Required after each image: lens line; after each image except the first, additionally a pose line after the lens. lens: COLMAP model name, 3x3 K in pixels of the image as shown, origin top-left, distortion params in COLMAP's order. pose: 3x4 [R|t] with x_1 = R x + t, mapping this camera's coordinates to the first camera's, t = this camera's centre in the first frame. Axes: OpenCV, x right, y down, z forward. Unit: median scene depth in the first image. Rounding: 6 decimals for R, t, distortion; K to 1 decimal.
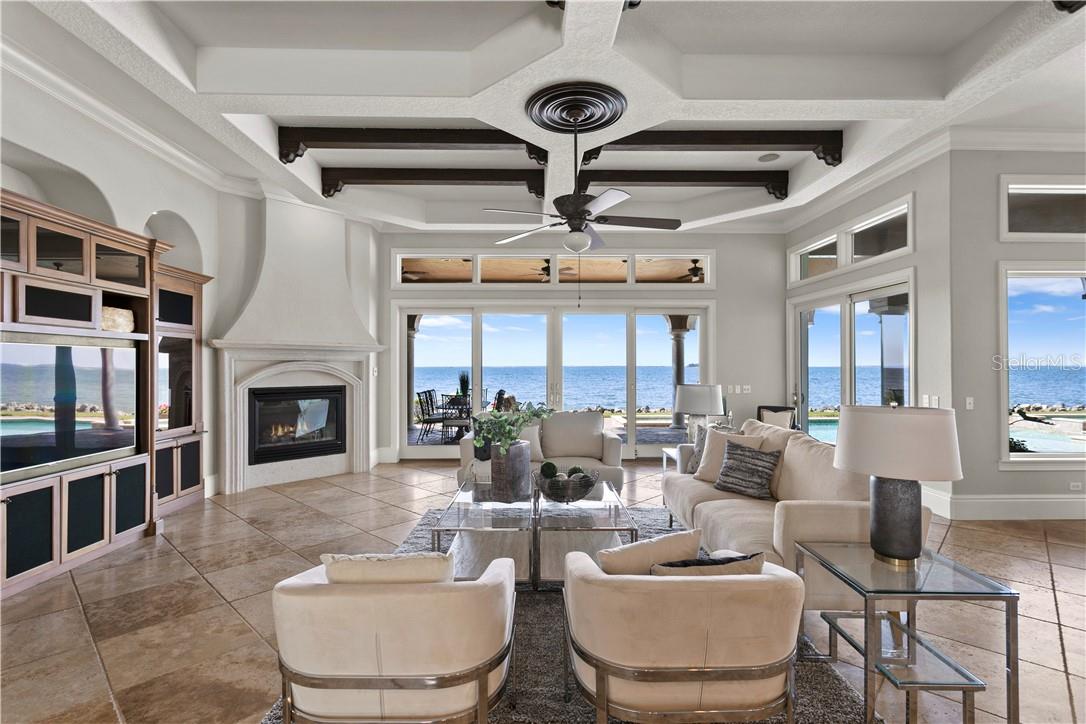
lens RADIAL K [[509.0, 0, 541.6], [0, 509.0, 365.1], [0, 0, 1]] dist [0.003759, 0.001928]
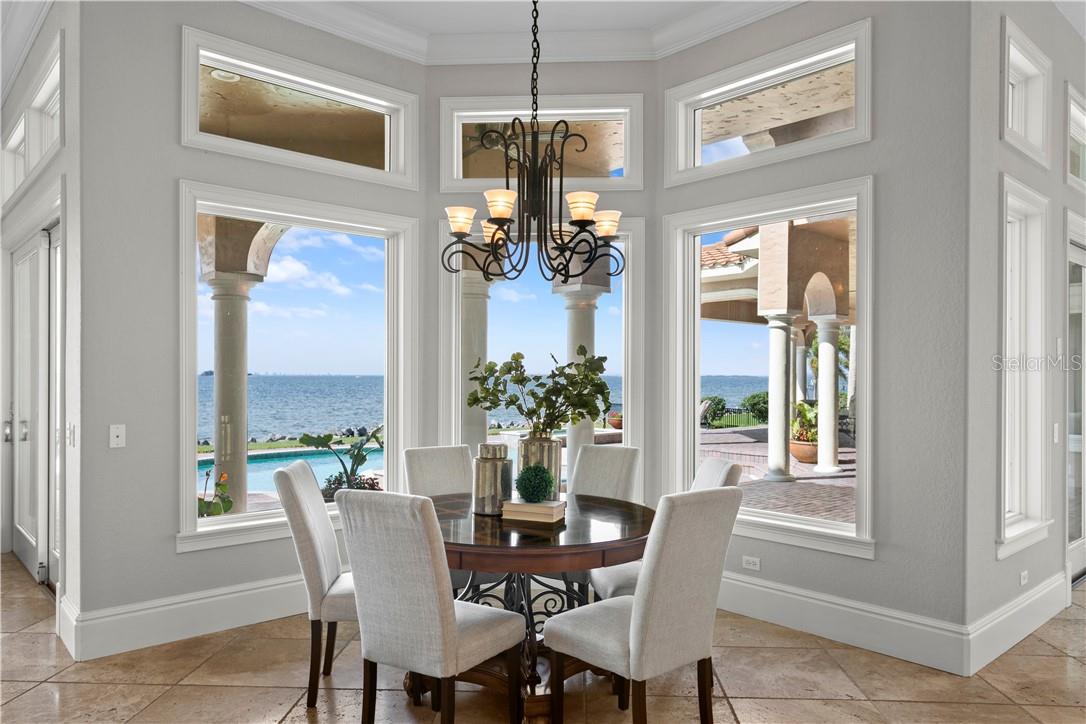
lens RADIAL K [[750.6, 0, 544.2], [0, 750.6, 370.7], [0, 0, 1]] dist [-0.023755, -0.000630]
pose [[0.756352, 0.006671, 0.654131, 0.597167], [-0.004490, 0.999977, -0.005007, 0.008898], [-0.654149, 0.000850, 0.756365, 0.108130]]
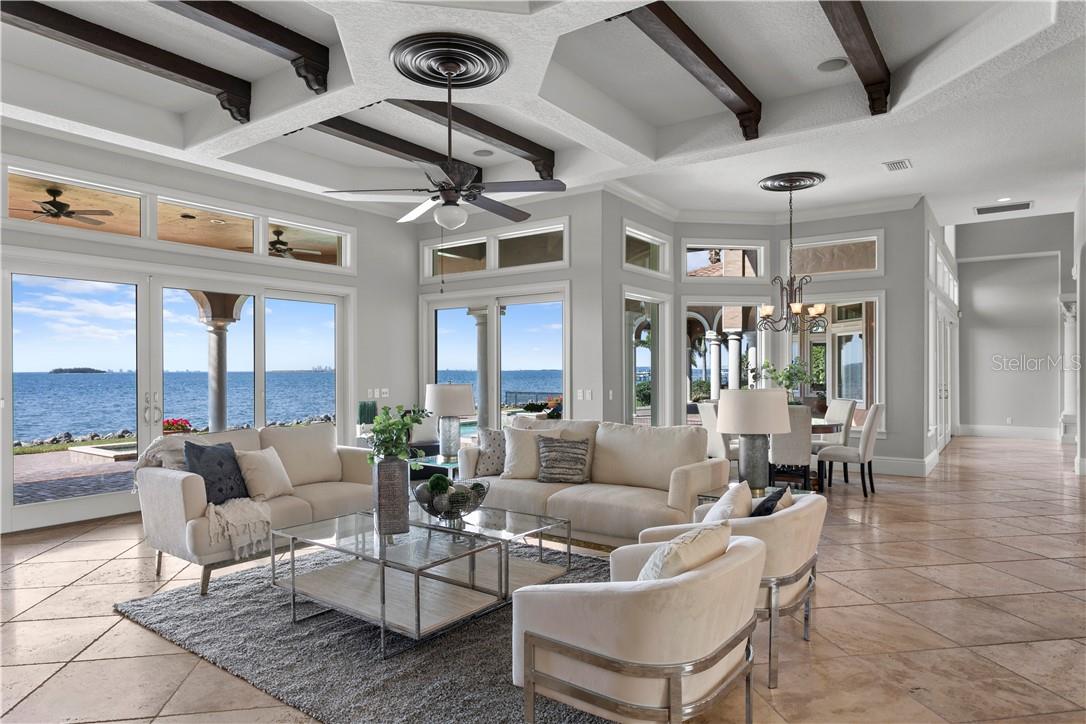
lens RADIAL K [[655.3, 0, 545.0], [0, 655.3, 368.9], [0, 0, 1]] dist [-0.023784, -0.000176]
pose [[0.603254, -0.000224, 0.797549, -0.493642], [0.001965, 0.999997, -0.001206, 0.012178], [-0.797547, 0.002295, 0.603253, 0.144435]]
